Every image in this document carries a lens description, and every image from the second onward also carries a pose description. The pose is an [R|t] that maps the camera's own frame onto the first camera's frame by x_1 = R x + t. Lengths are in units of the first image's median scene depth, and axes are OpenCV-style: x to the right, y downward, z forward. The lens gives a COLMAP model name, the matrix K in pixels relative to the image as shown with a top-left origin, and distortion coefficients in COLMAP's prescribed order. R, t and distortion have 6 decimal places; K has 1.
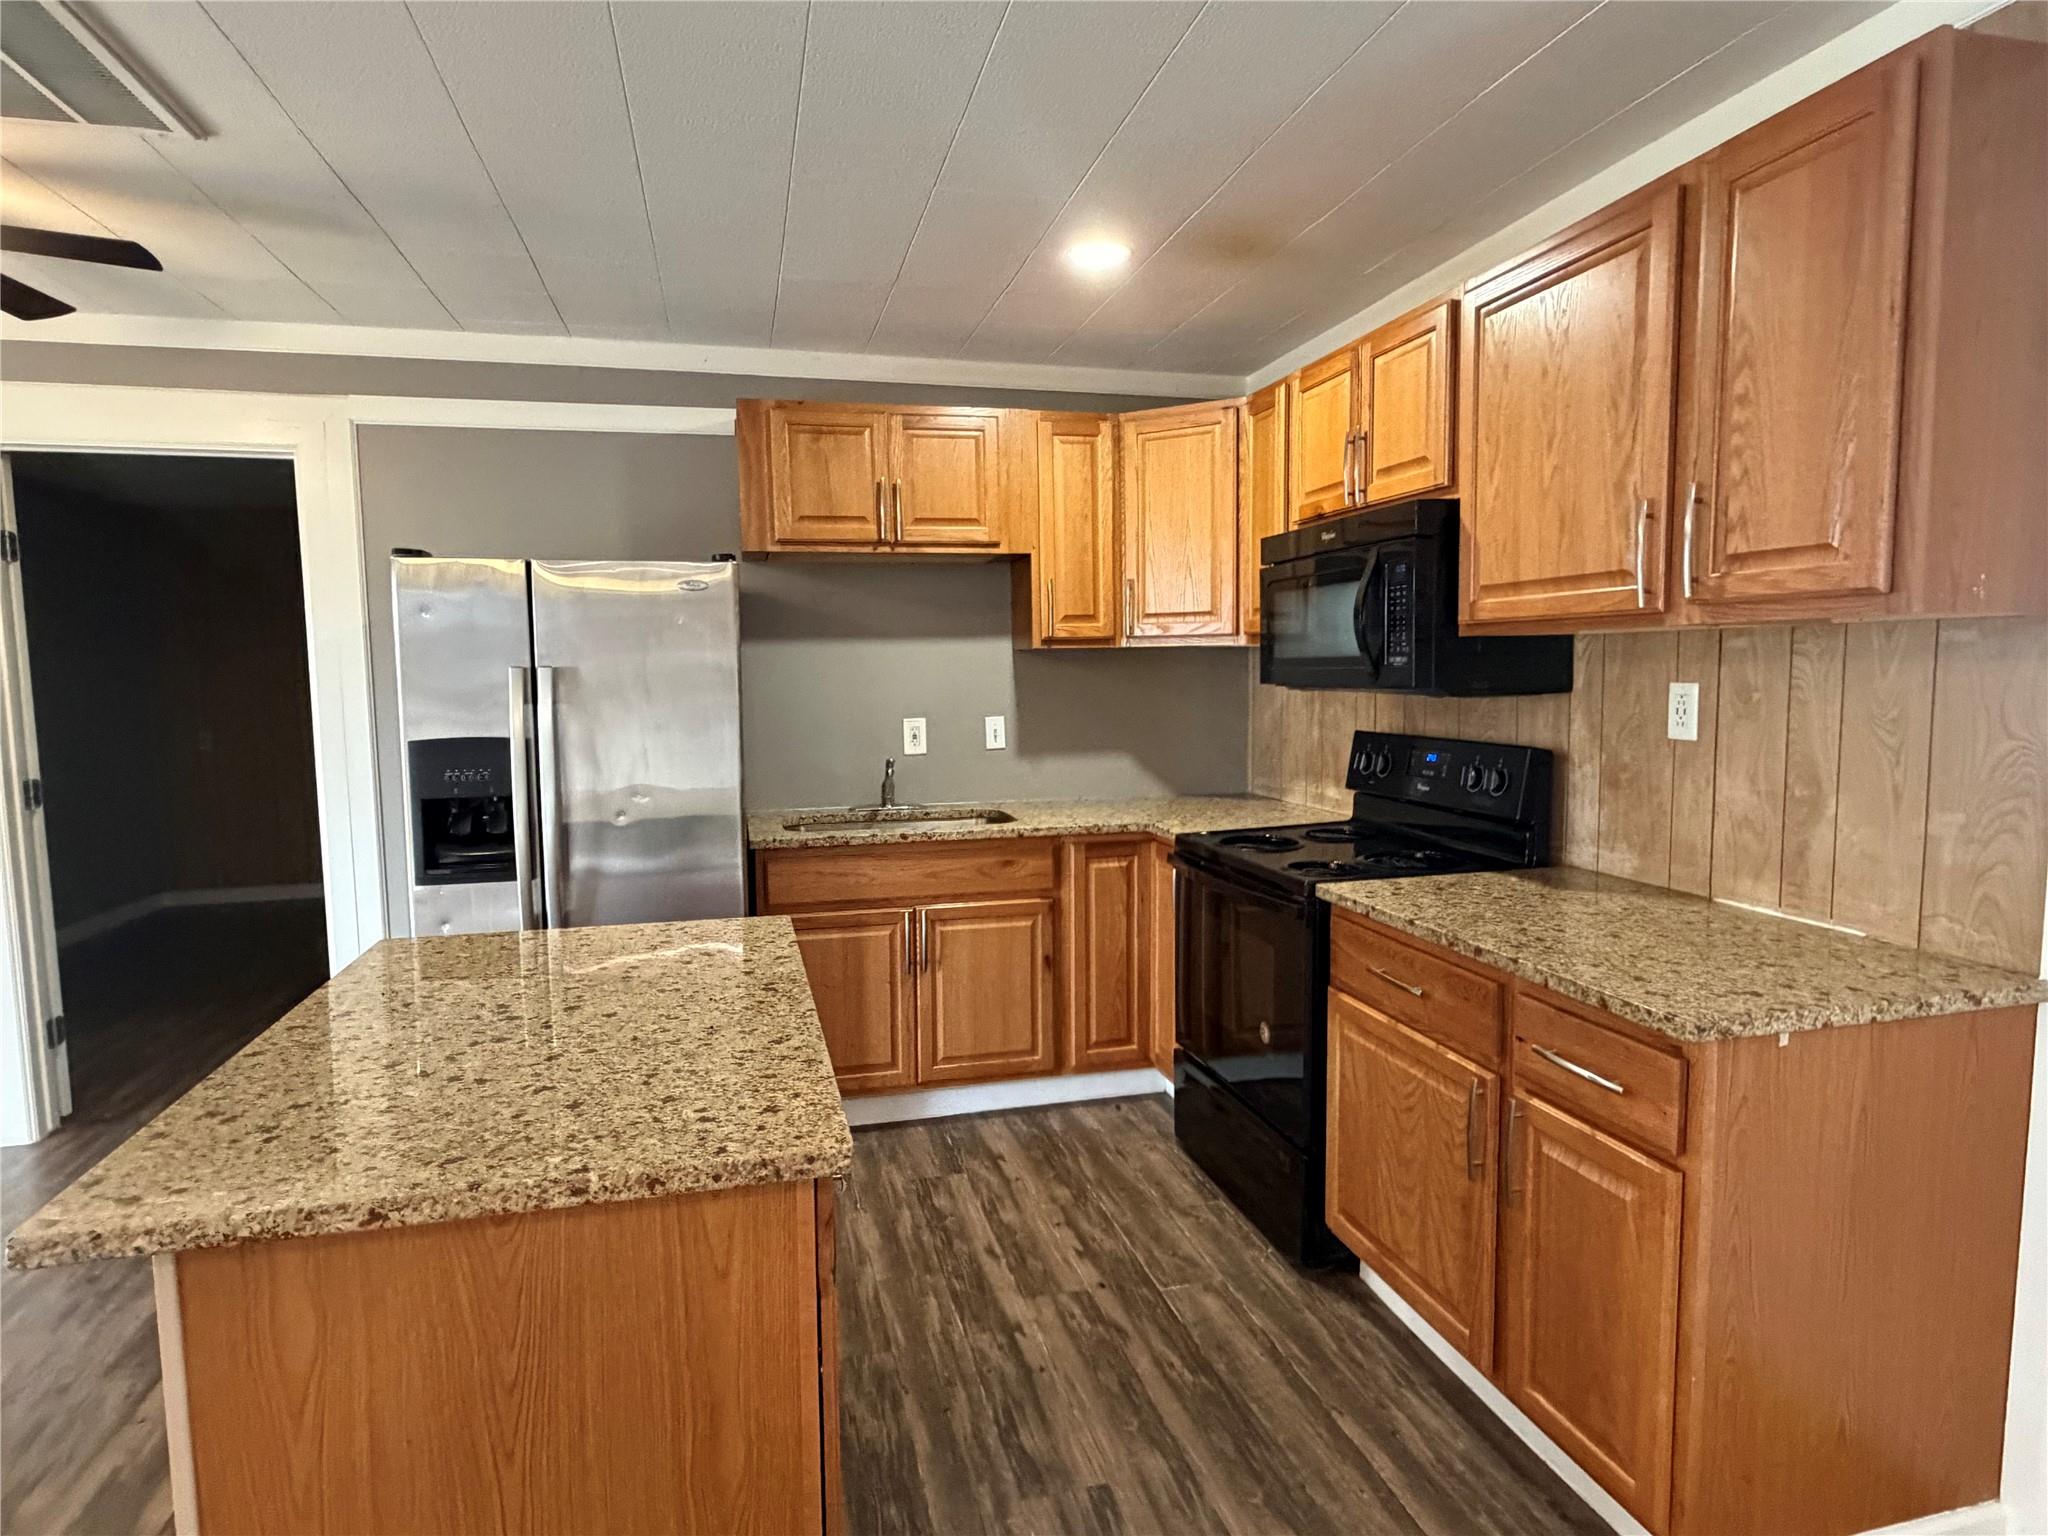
lens RADIAL K [[1123.1, 0, 1017.2], [0, 1123.1, 749.4], [0, 0, 1]] dist [0.000845, -0.001747]
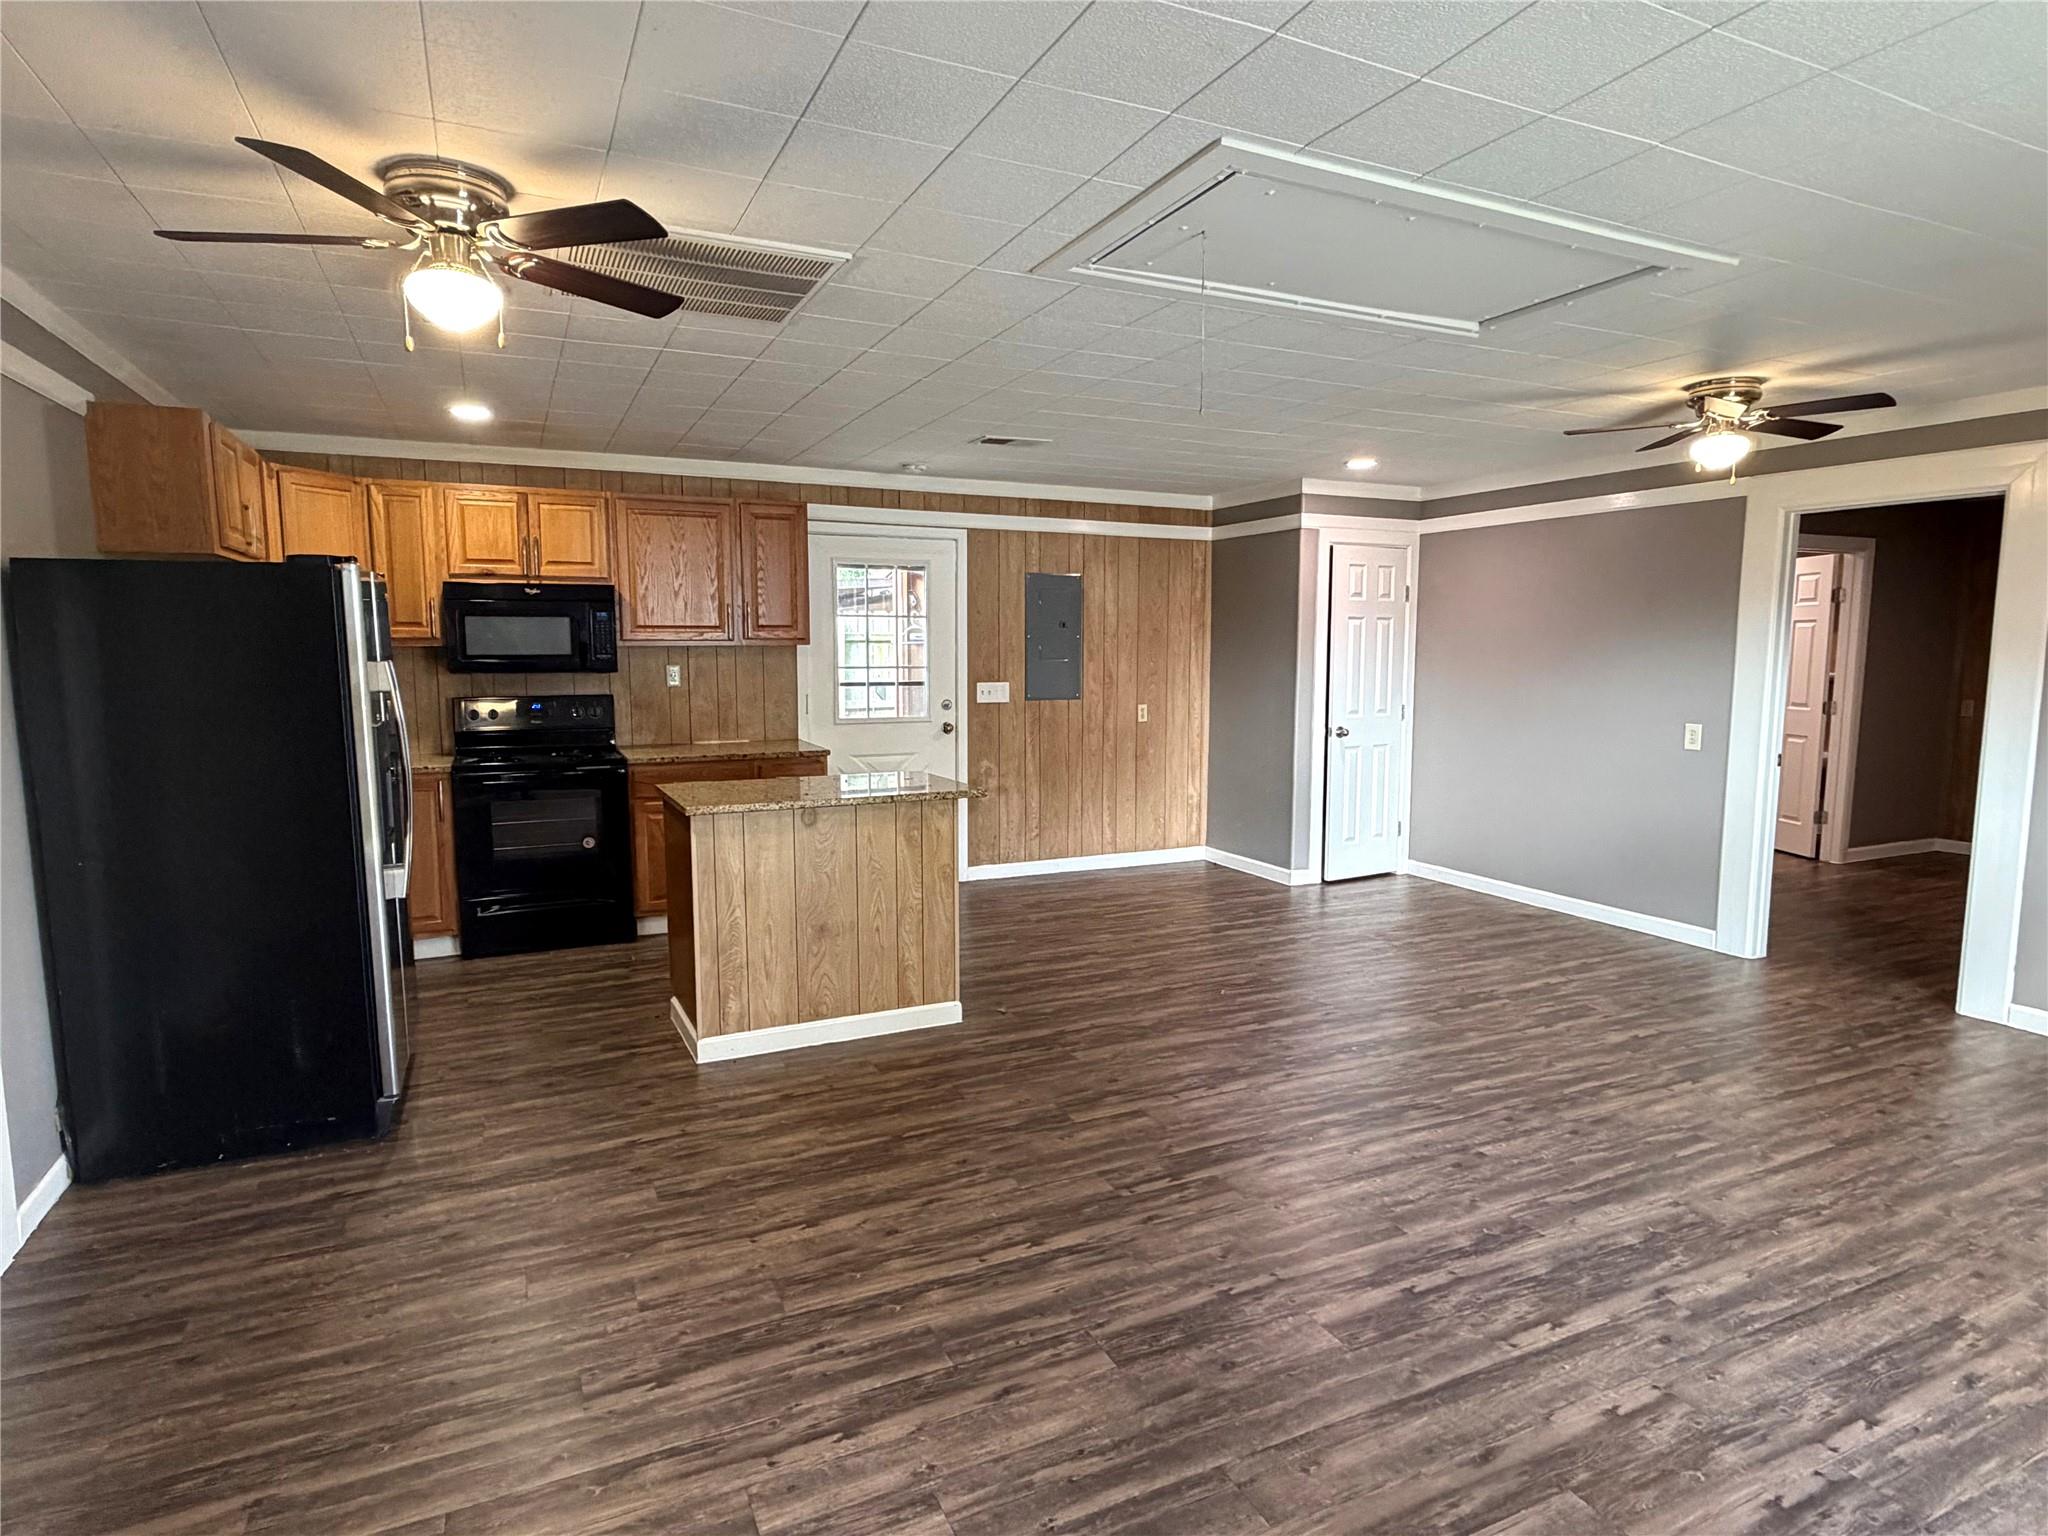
lens RADIAL K [[1123.1, 0, 1016.5], [0, 1123.1, 774.8], [0, 0, 1]] dist [0.000845, -0.001747]
pose [[-0.211420, -0.103390, 0.971912, -1.840853], [0.072928, 0.989949, 0.121173, -0.054139], [-0.974671, 0.096497, -0.201755, 0.634980]]
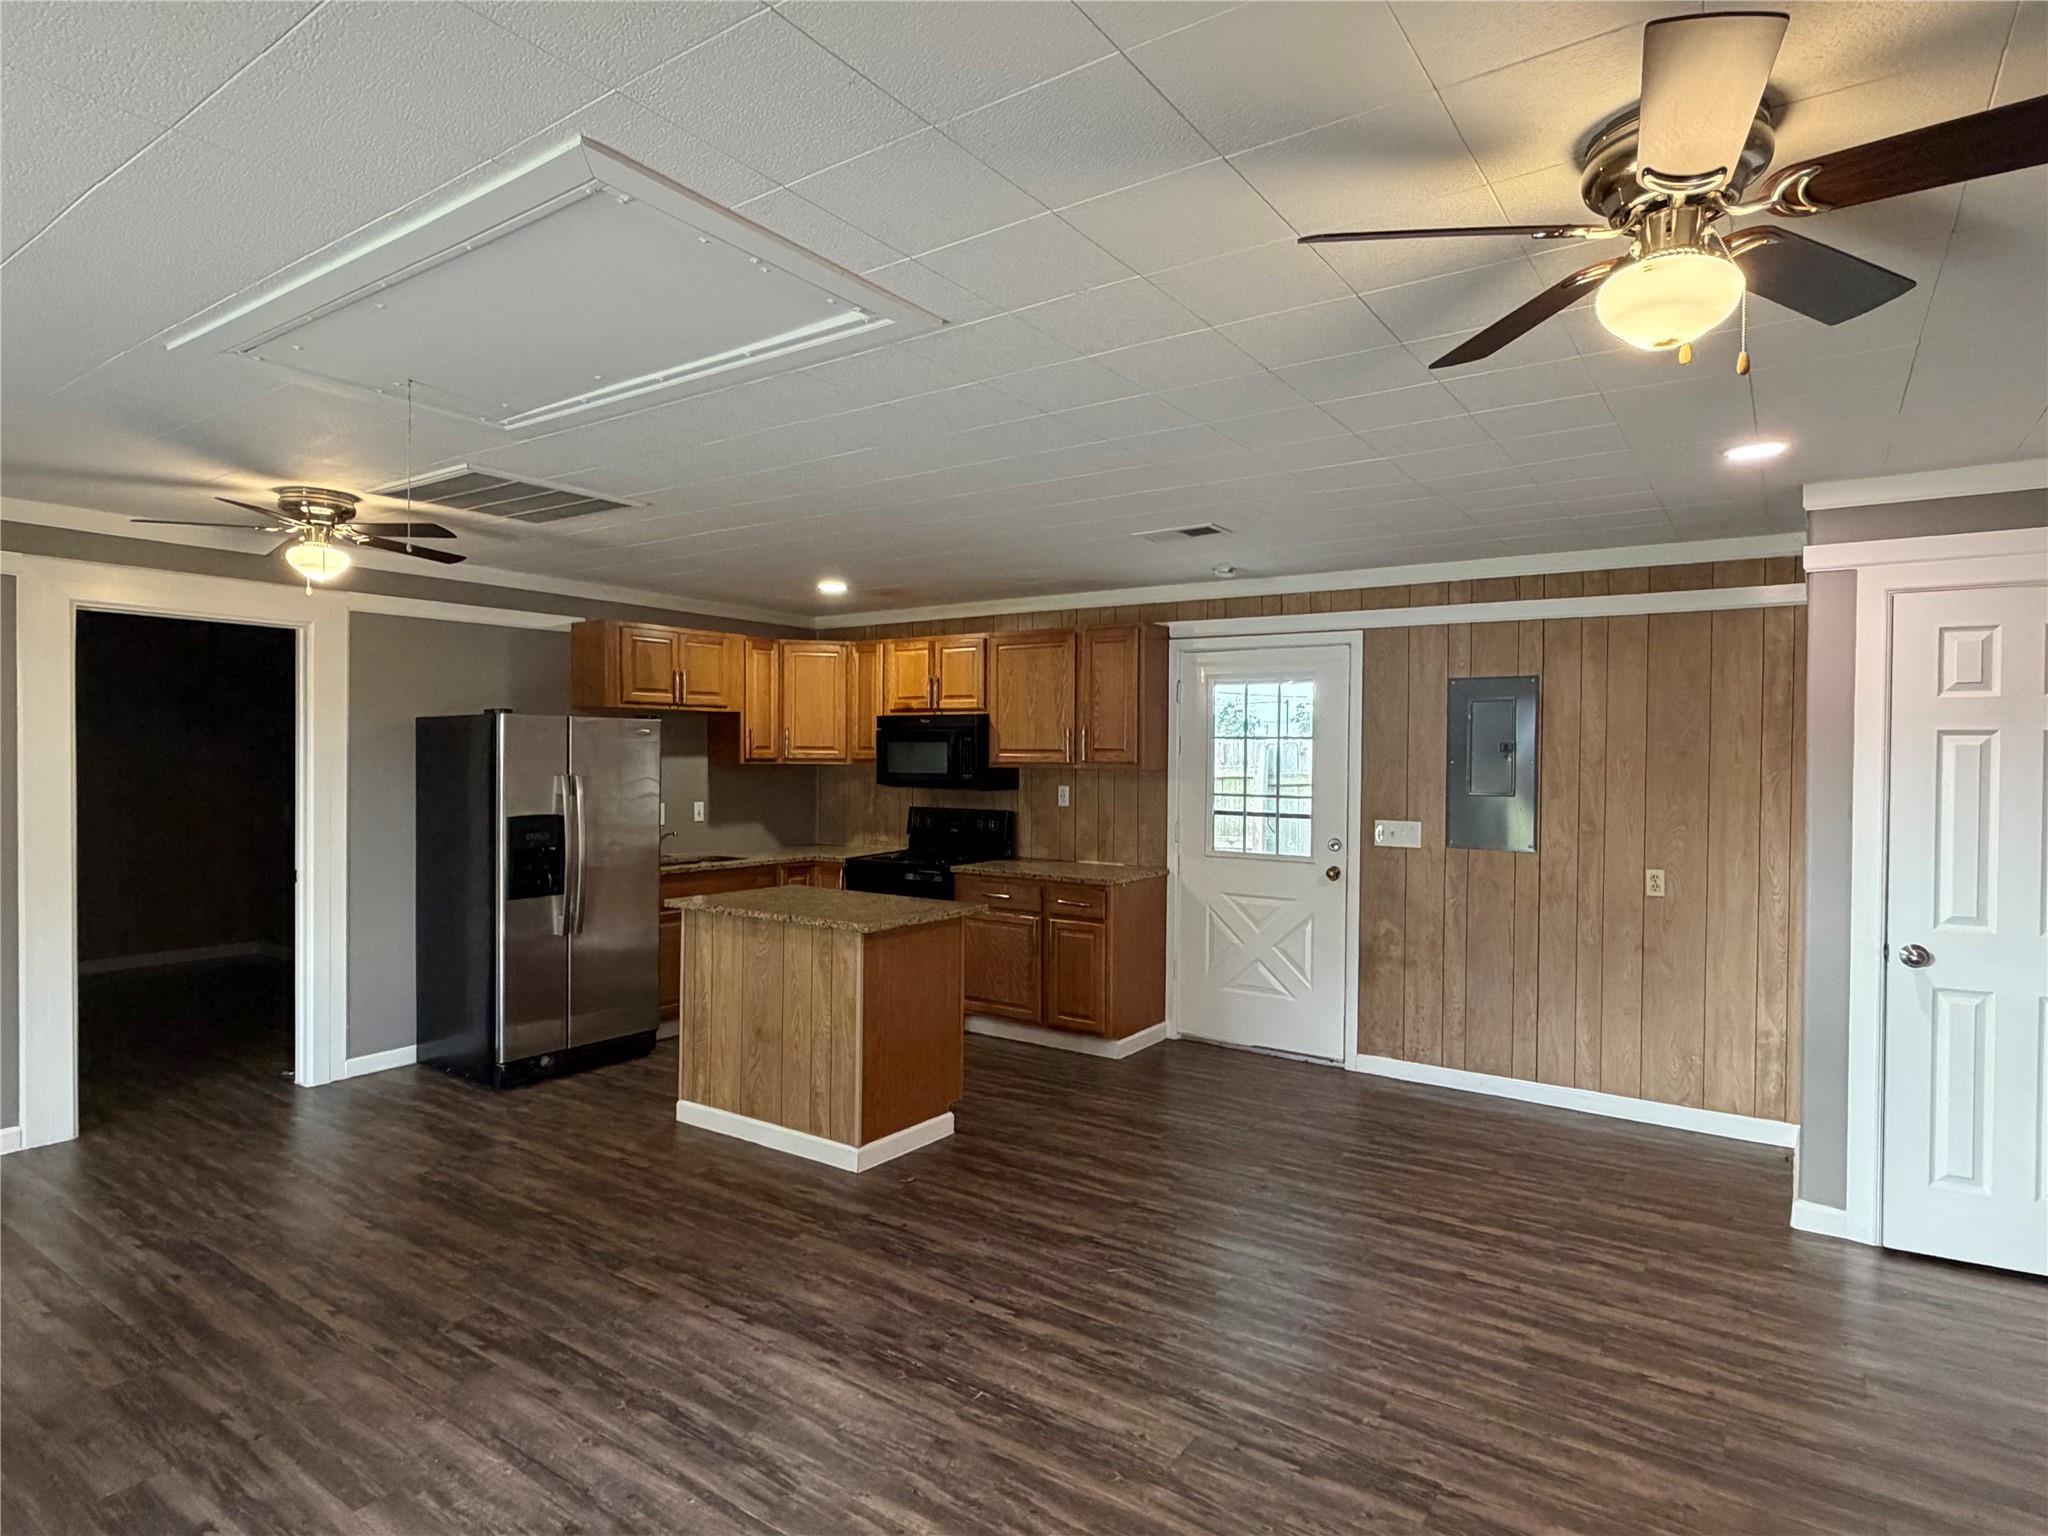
lens RADIAL K [[1123.1, 0, 1028.1], [0, 1123.1, 766.7], [0, 0, 1]] dist [0.000845, -0.001747]
pose [[0.741610, 0.009758, 0.670760, -1.144768], [0.032025, 0.998239, -0.049930, 0.025689], [-0.670066, 0.058510, 0.739992, -0.867406]]
